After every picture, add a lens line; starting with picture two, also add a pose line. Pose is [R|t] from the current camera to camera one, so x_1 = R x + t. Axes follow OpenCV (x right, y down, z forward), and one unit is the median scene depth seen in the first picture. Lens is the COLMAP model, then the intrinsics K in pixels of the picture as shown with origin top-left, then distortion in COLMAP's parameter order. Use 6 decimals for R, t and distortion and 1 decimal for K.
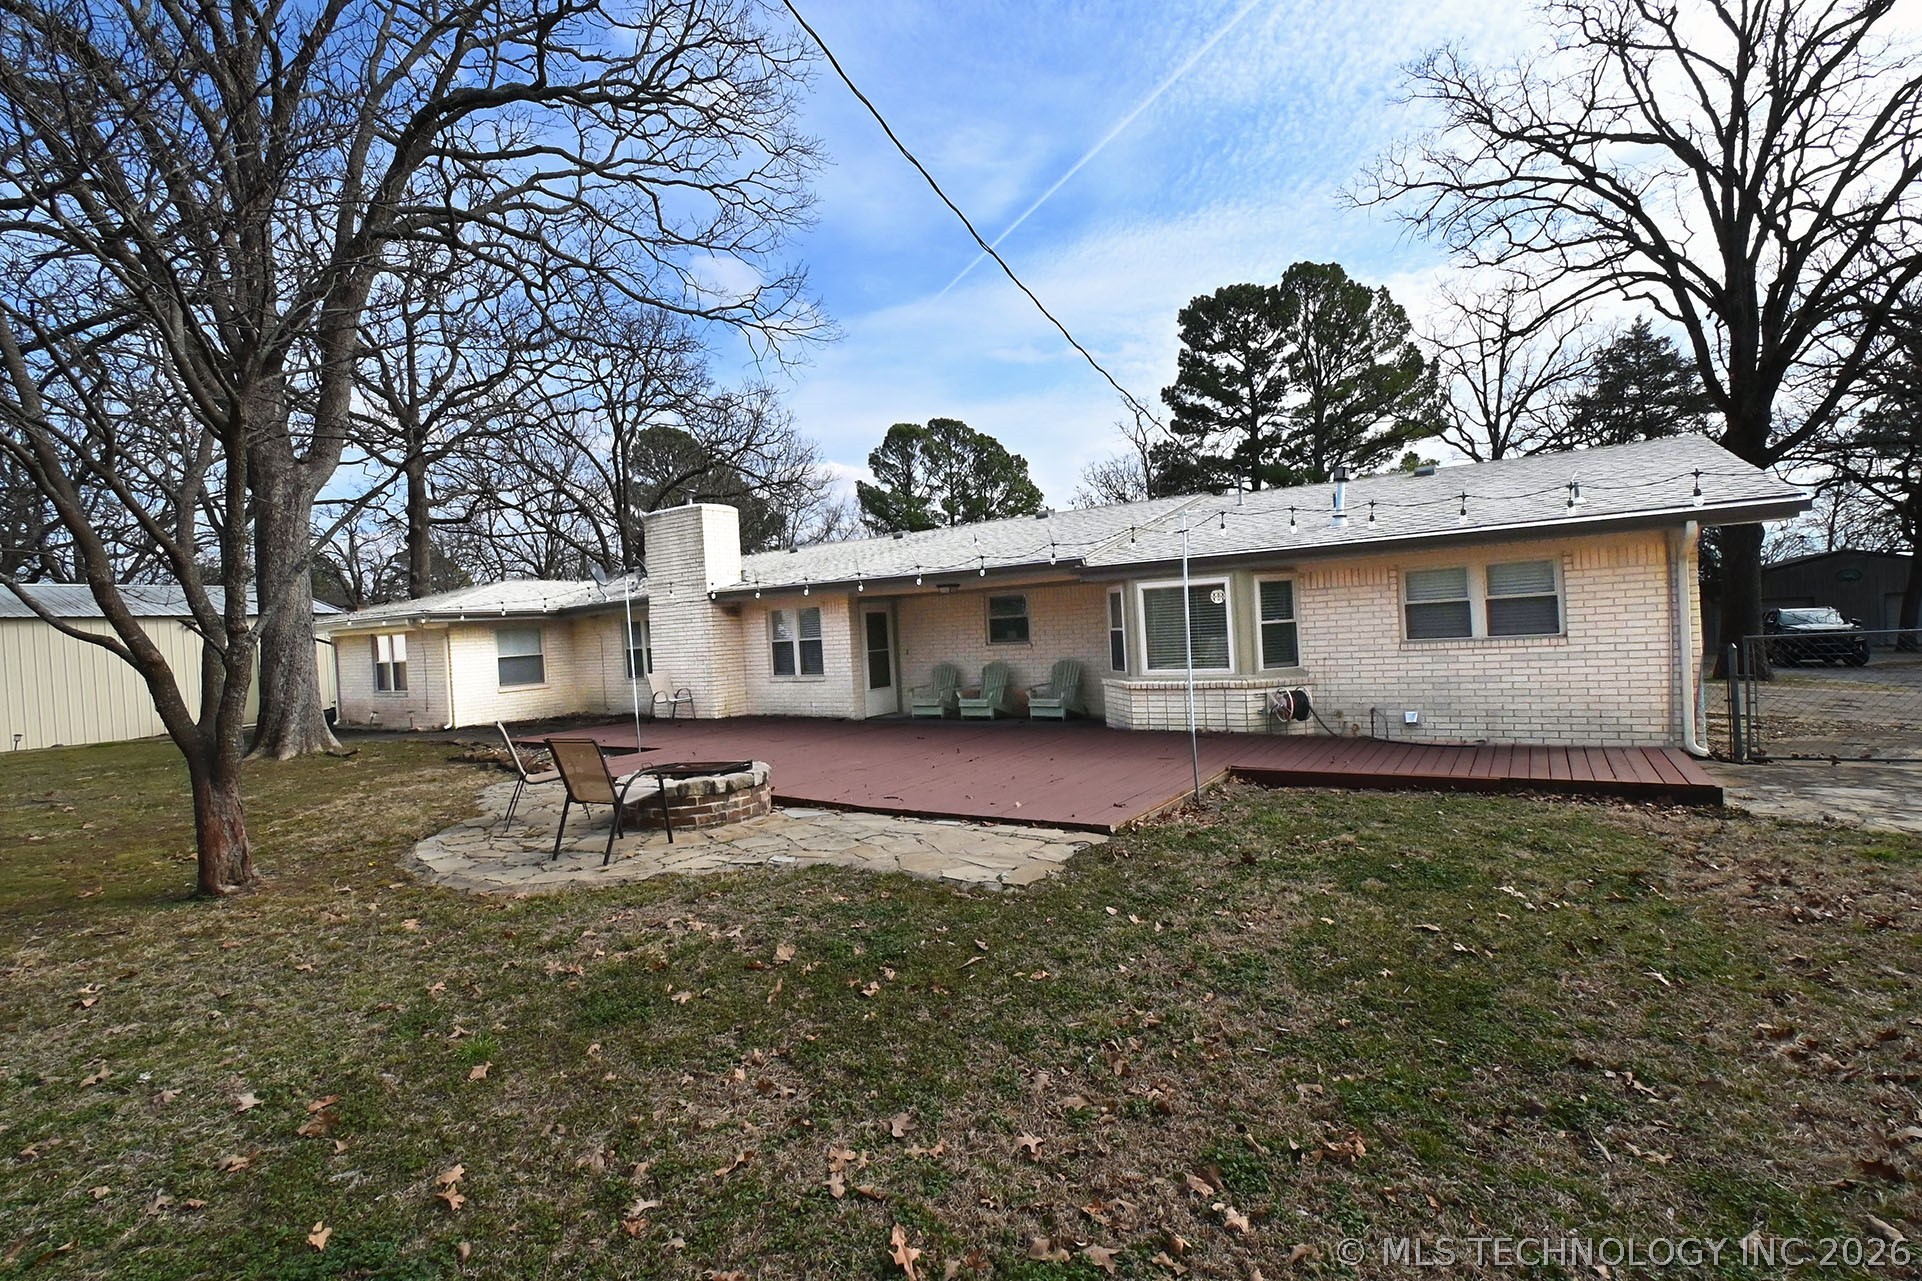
lens RADIAL K [[856.8, 0, 967.0], [0, 856.8, 642.8], [0, 0, 1]] dist [0.007016, -0.002796]
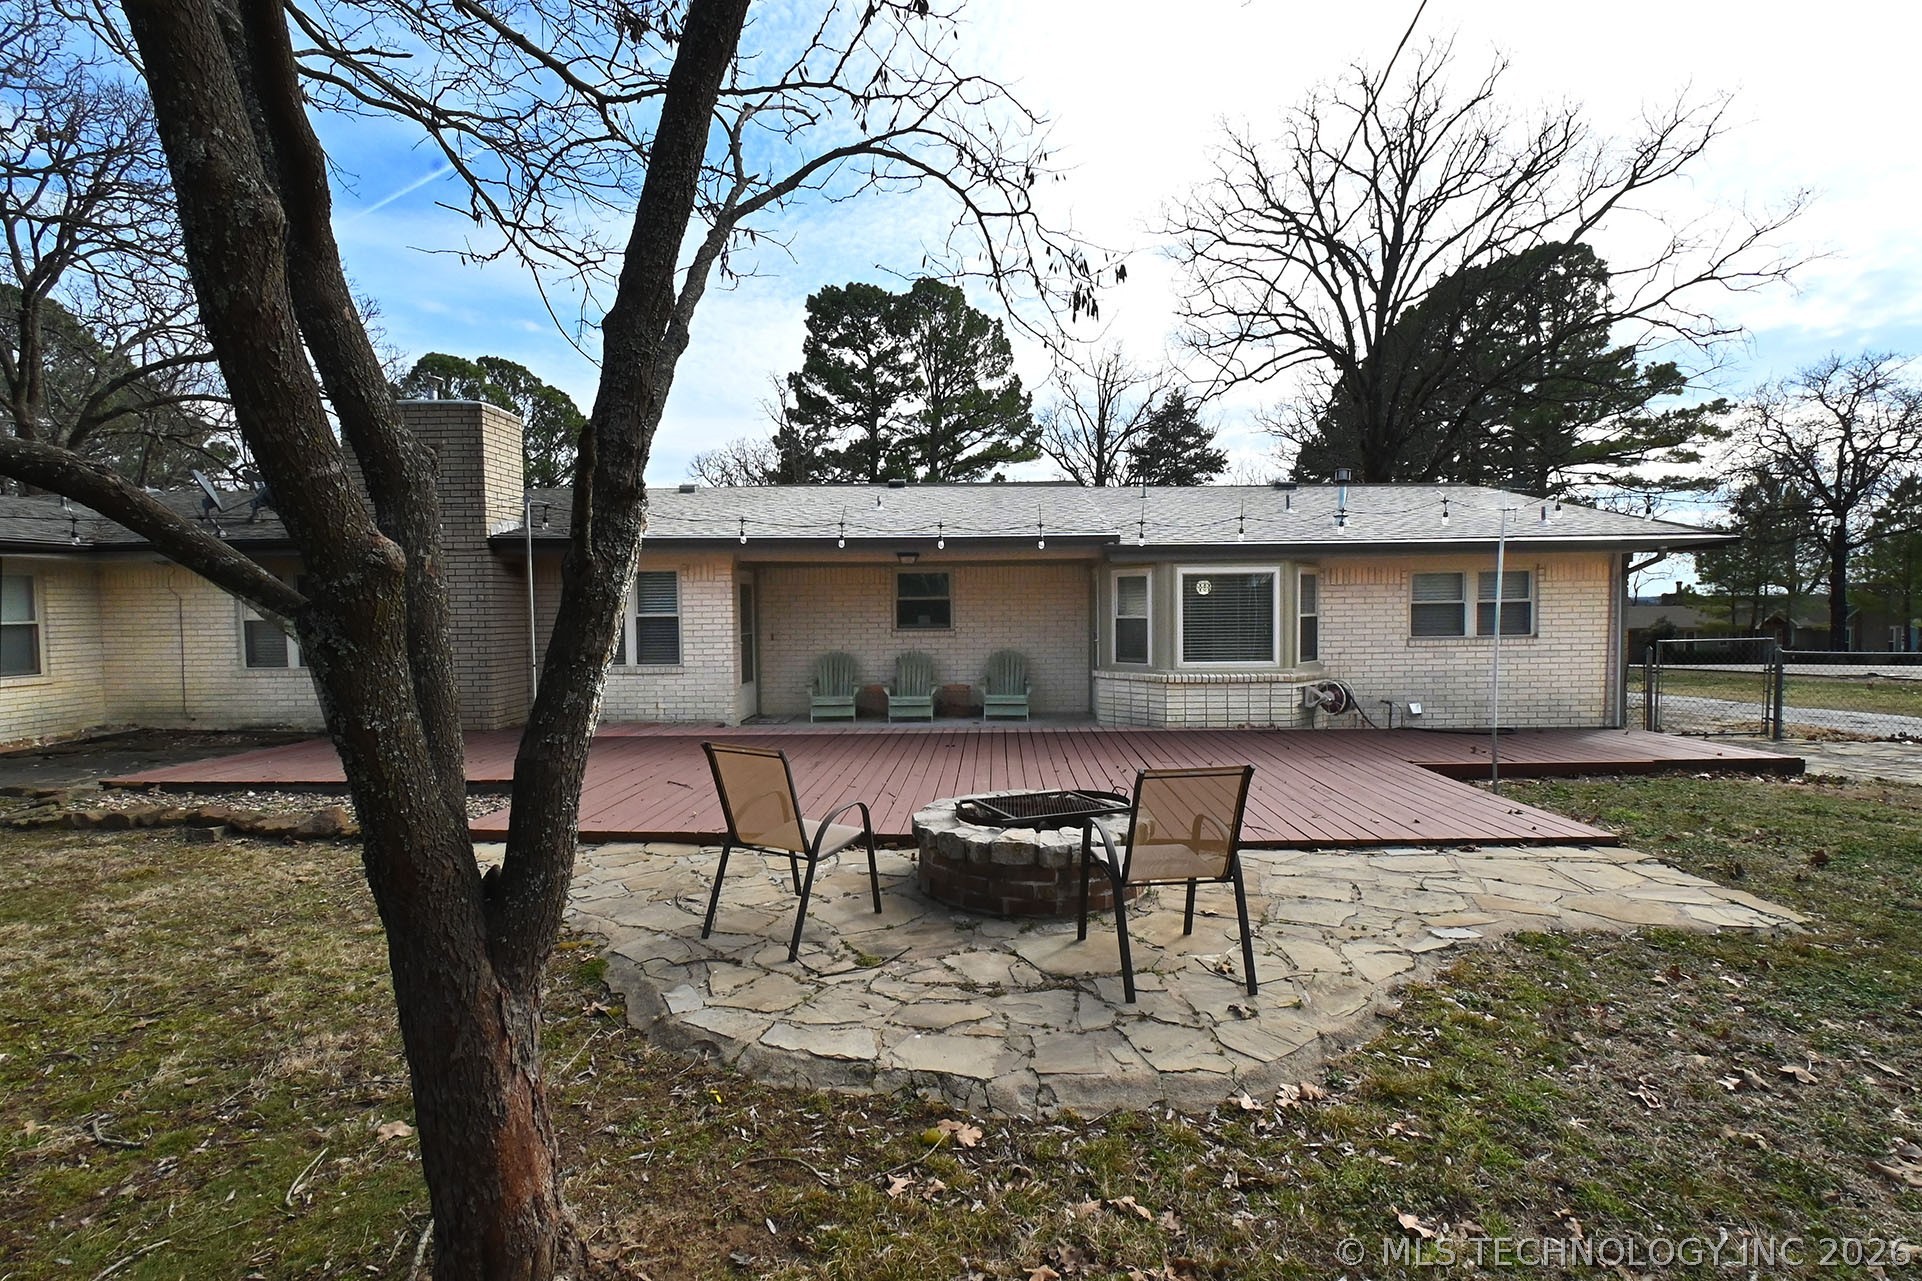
lens RADIAL K [[856.8, 0, 964.4], [0, 856.8, 643.2], [0, 0, 1]] dist [0.007016, -0.002796]
pose [[0.844203, 0.024141, 0.535480, -0.303793], [-0.026175, 0.999650, -0.003801, 0.013161], [-0.535384, -0.010807, 0.844540, 0.216936]]
